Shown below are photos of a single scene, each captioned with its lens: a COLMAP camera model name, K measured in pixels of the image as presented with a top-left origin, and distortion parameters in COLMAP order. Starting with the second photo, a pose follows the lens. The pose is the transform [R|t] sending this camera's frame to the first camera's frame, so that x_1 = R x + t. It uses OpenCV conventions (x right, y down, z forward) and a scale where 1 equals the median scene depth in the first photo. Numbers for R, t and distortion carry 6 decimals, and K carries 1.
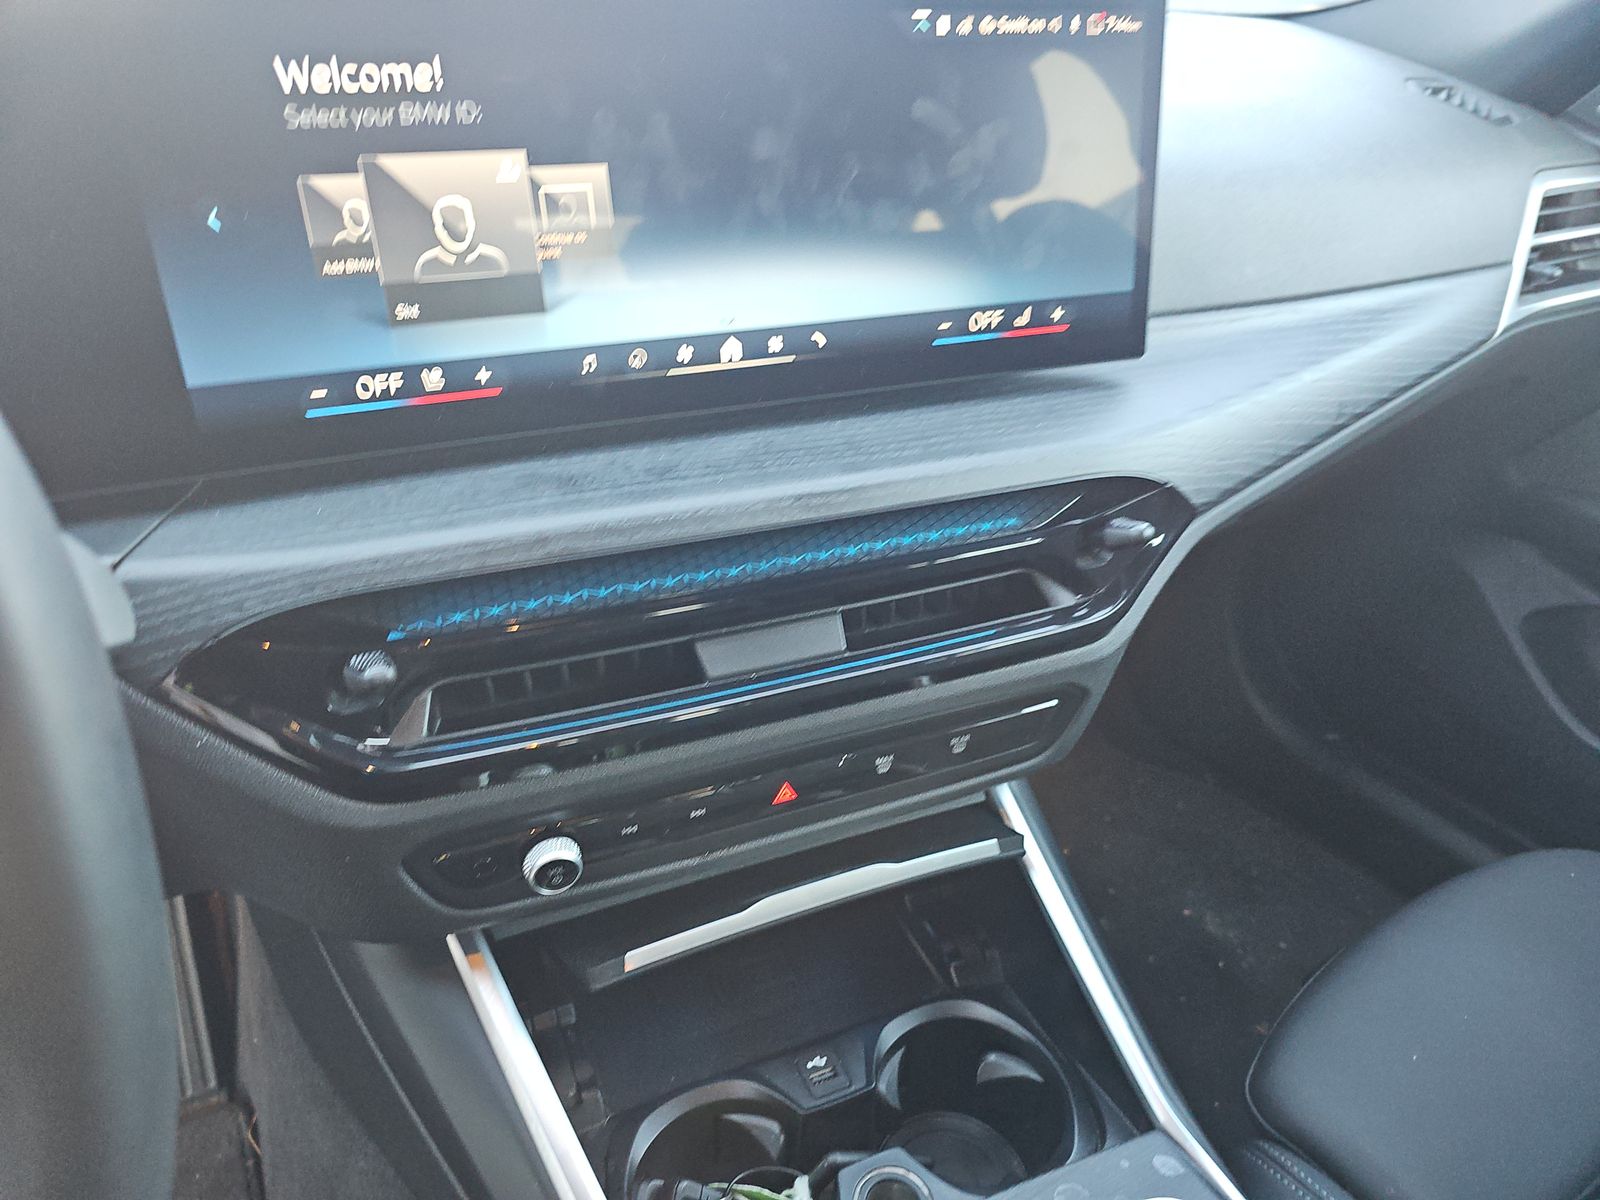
lens RADIAL K [[1108.1, 0, 800.0], [0, 1108.1, 600.0], [0, 0, 1]] dist [0.016713, 0.001613]
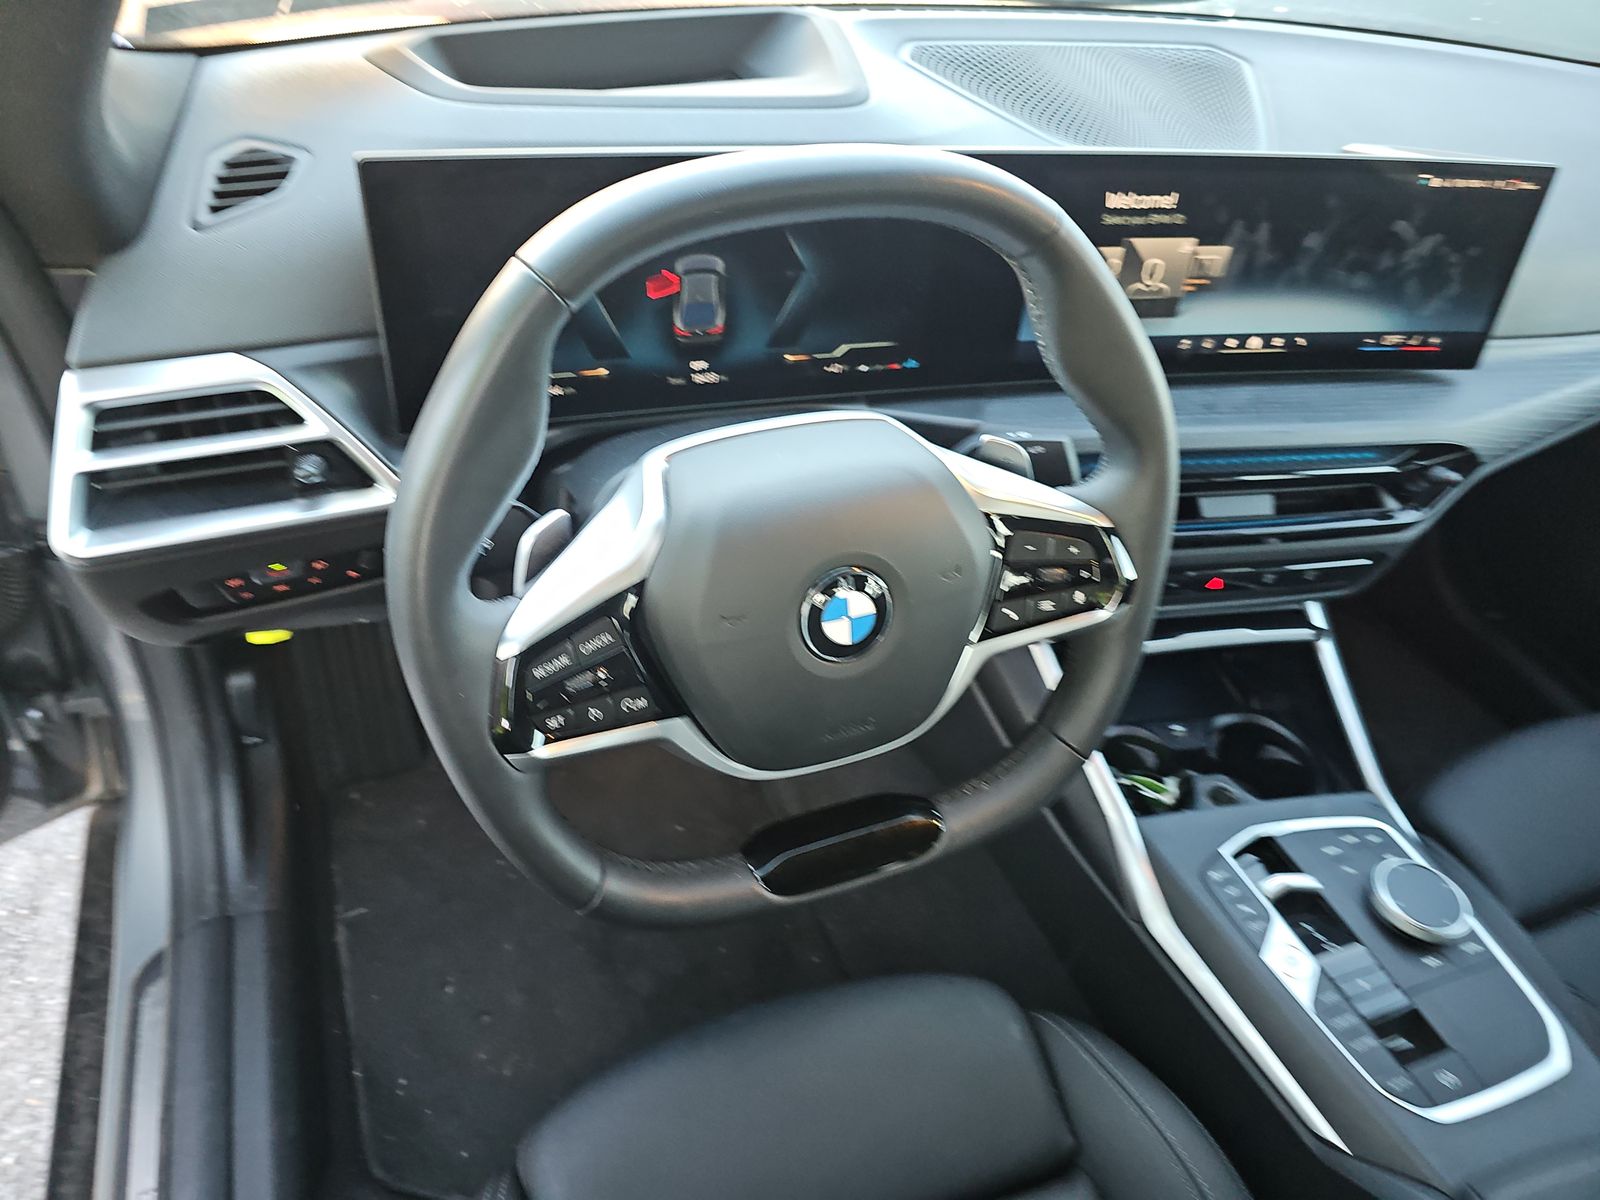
lens RADIAL K [[1108.1, 0, 800.0], [0, 1108.1, 600.0], [0, 0, 1]] dist [0.016713, 0.001613]
pose [[0.980040, 0.183826, -0.075691, -0.538117], [-0.165975, 0.966164, 0.197434, -0.049731], [0.109424, -0.180931, 0.977390, -0.882587]]
